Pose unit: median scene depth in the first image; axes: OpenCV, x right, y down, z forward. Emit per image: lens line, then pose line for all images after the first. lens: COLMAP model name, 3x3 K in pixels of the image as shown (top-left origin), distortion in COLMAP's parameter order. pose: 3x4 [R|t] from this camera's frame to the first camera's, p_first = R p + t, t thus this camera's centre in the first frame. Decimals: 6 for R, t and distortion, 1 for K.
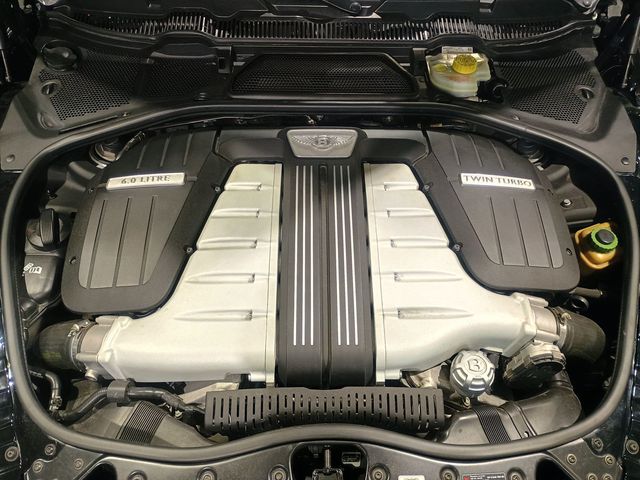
lens RADIAL K [[555.3, 0, 318.2], [0, 555.3, 232.4], [0, 0, 1]] dist [0.046177, -0.062352]
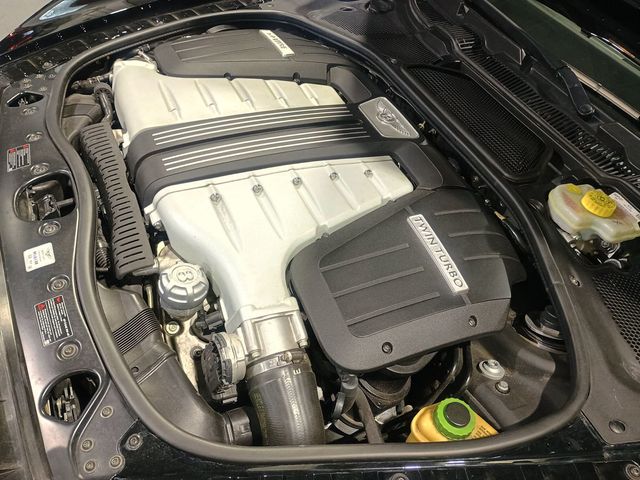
lens RADIAL K [[555.3, 0, 318.2], [0, 555.3, 232.4], [0, 0, 1]] dist [0.046177, -0.062352]
pose [[0.401442, 0.668144, -0.626441, 0.726623], [-0.820997, 0.565685, 0.077225, -0.029898], [0.405965, 0.483305, 0.775634, 0.323814]]
